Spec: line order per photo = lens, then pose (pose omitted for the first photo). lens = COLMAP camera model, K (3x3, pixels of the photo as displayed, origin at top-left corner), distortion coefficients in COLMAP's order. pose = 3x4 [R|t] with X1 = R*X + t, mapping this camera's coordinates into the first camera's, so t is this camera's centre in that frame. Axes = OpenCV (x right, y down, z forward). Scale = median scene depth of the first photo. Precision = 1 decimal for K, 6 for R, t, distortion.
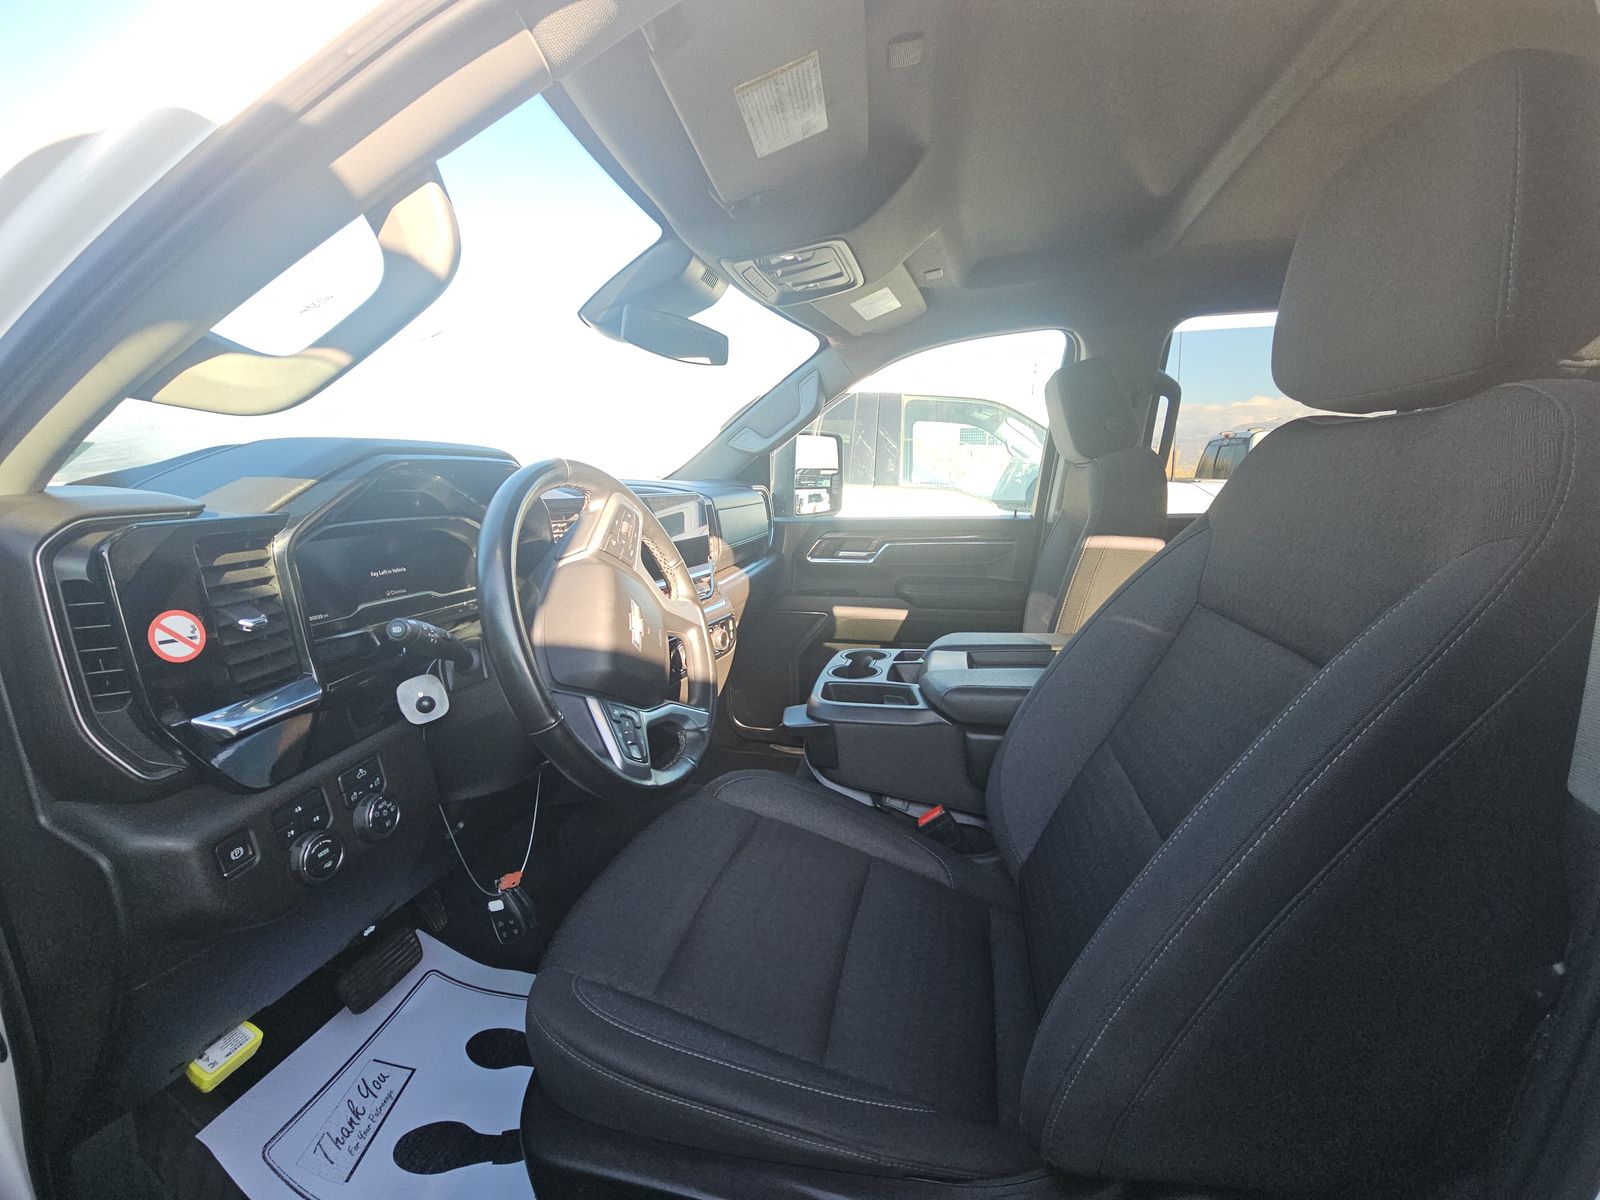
lens RADIAL K [[652.4, 0, 800.3], [0, 652.4, 600.6], [0, 0, 1]] dist [-0.001959, -0.000407]
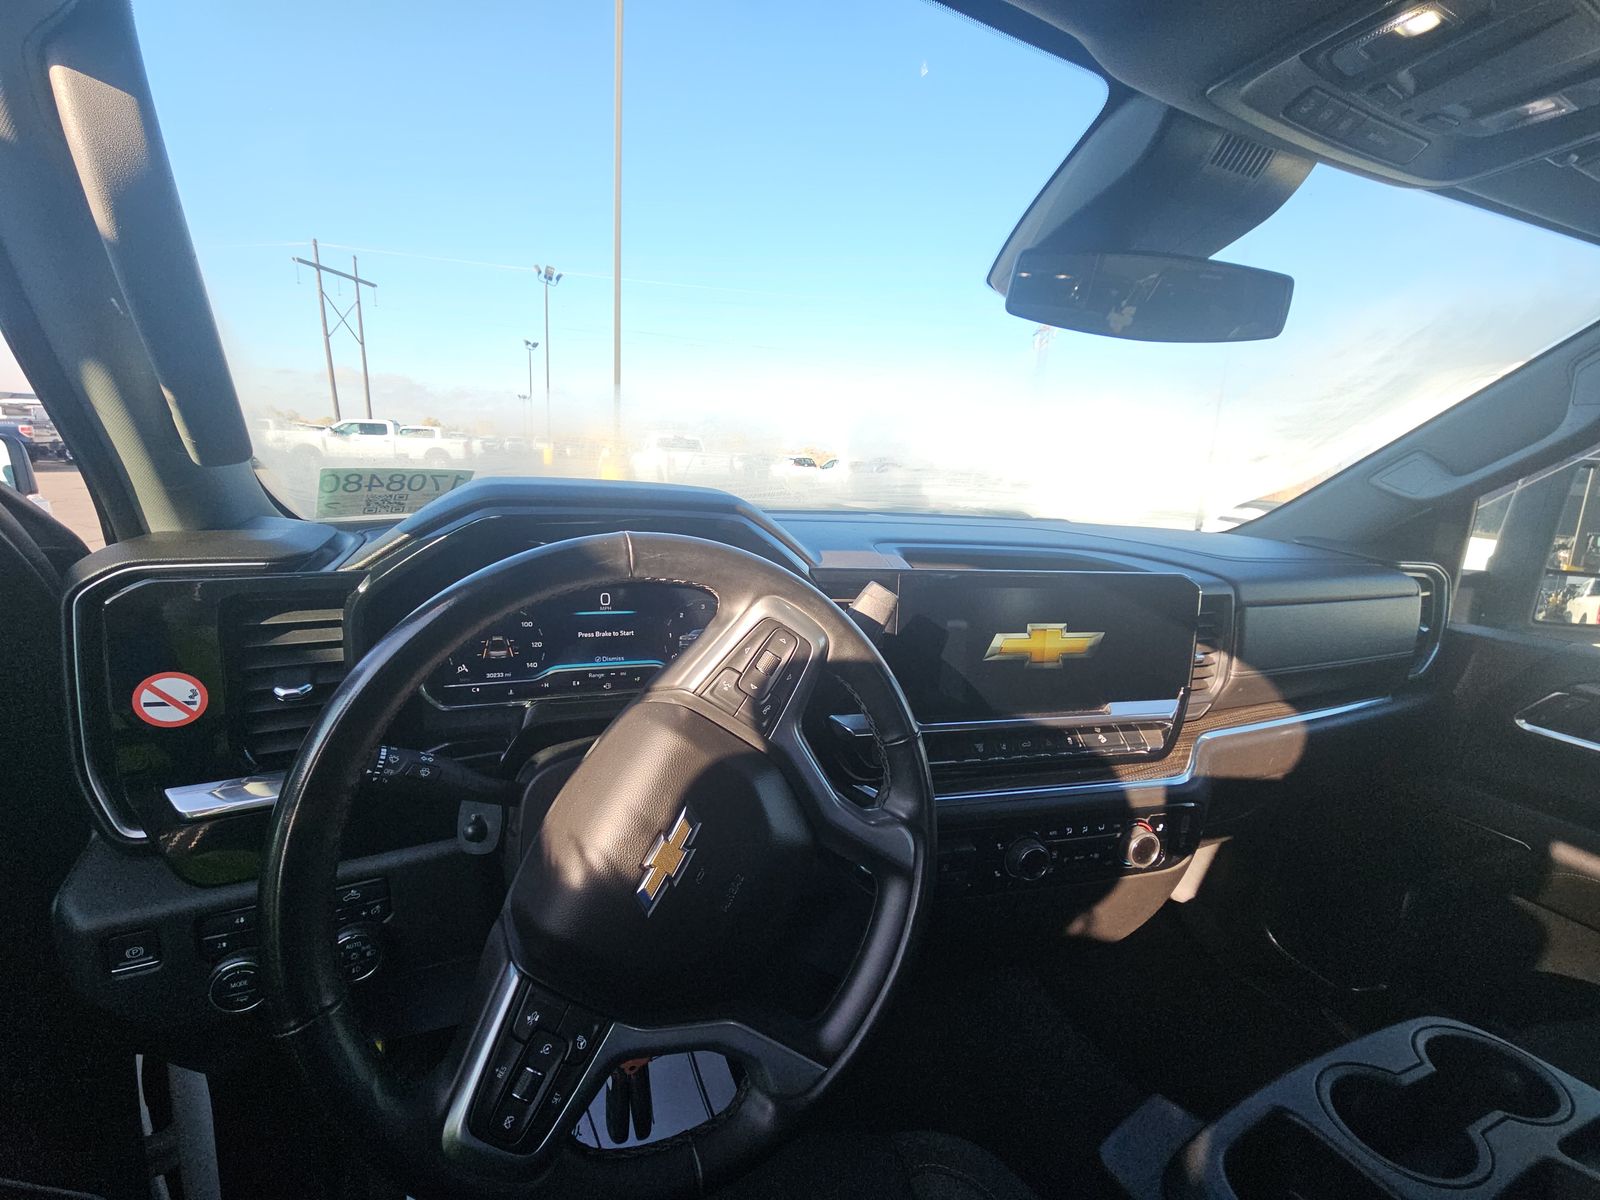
lens RADIAL K [[652.4, 0, 800.2], [0, 652.4, 603.0], [0, 0, 1]] dist [-0.001959, -0.000407]
pose [[0.579901, 0.203839, -0.788774, 0.162569], [-0.207781, 0.973180, 0.098735, -0.212571], [0.787745, 0.106635, 0.606701, 0.667260]]
